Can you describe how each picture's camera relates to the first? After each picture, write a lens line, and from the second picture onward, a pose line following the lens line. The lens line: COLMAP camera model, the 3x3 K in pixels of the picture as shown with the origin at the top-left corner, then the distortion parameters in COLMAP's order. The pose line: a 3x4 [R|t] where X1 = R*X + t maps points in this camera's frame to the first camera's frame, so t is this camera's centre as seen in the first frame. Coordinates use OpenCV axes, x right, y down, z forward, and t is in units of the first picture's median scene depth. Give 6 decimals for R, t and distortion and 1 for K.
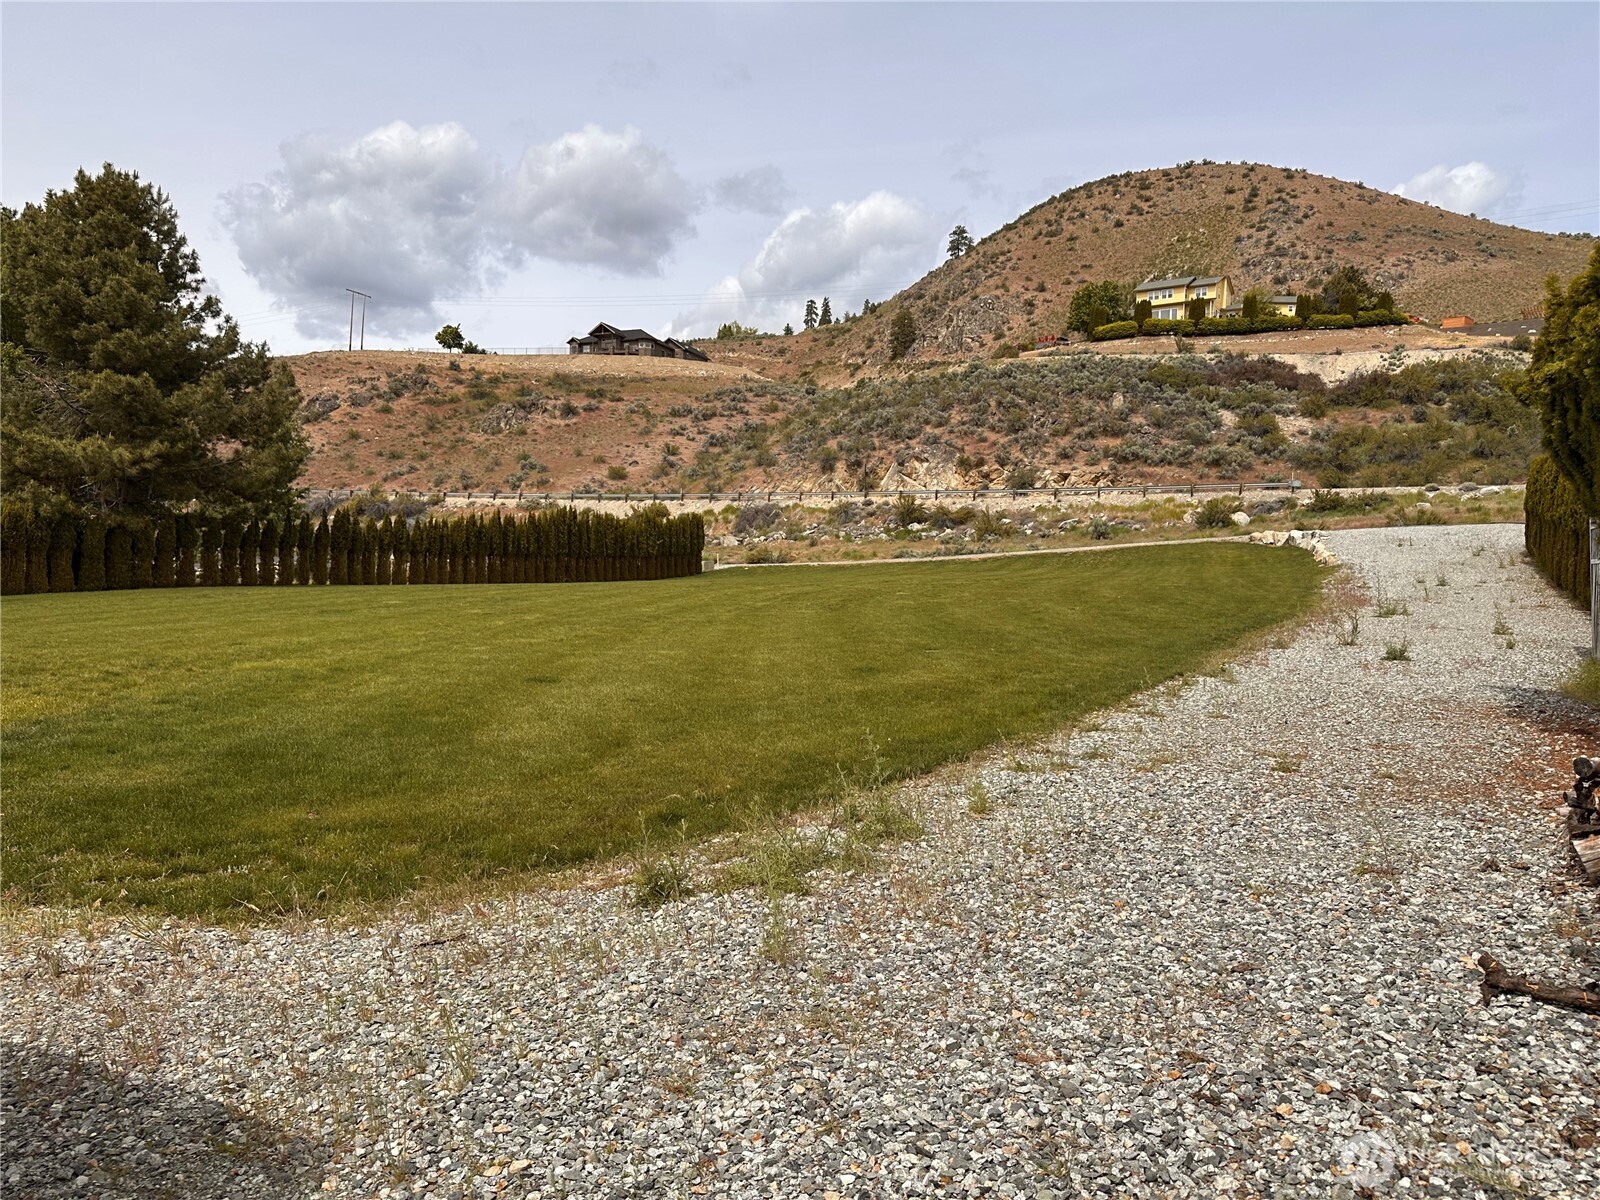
lens RADIAL K [[1126.8, 0, 798.4], [0, 1126.8, 633.3], [0, 0, 1]] dist [0.076473, -0.157637]
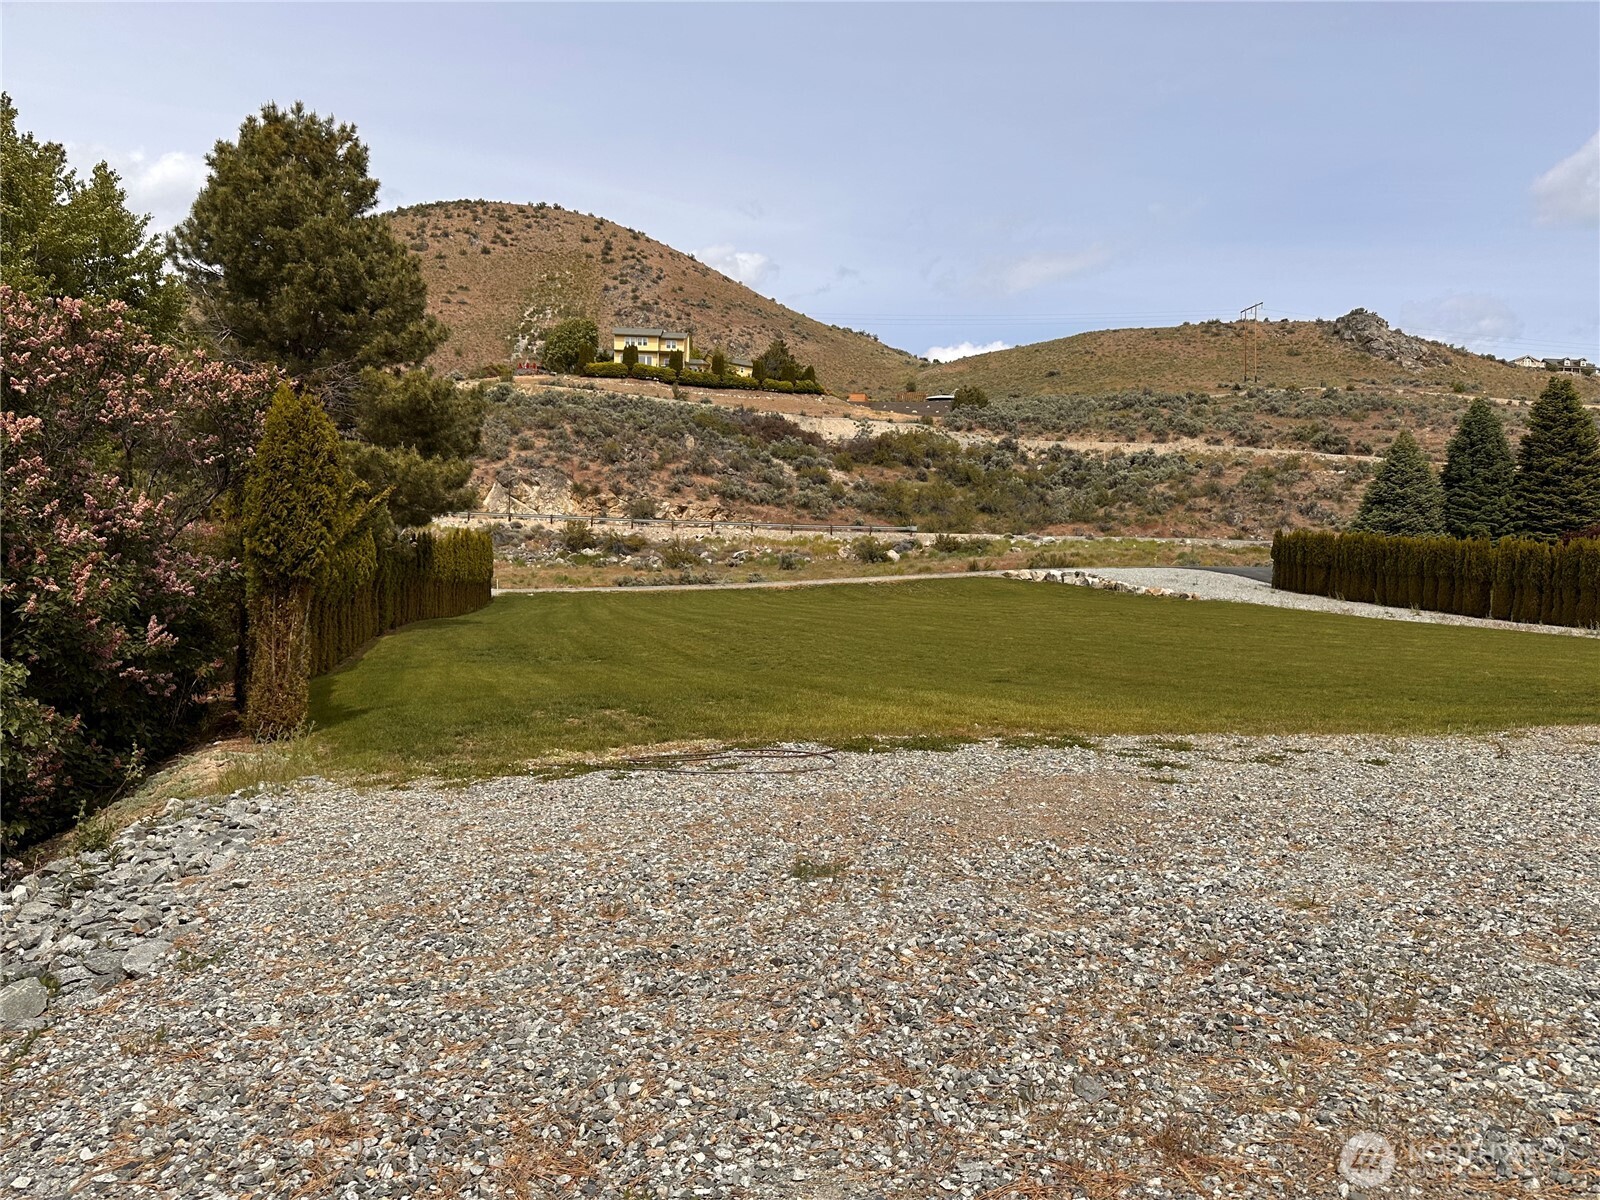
lens RADIAL K [[1110.2, 0, 805.3], [0, 1110.2, 632.8], [0, 0, 1]] dist [0.143356, -0.259751]
pose [[0.799943, -0.018023, 0.599806, -0.270929], [0.026650, 0.999630, -0.005505, -0.007594], [-0.599484, 0.020389, 0.800127, 0.053306]]
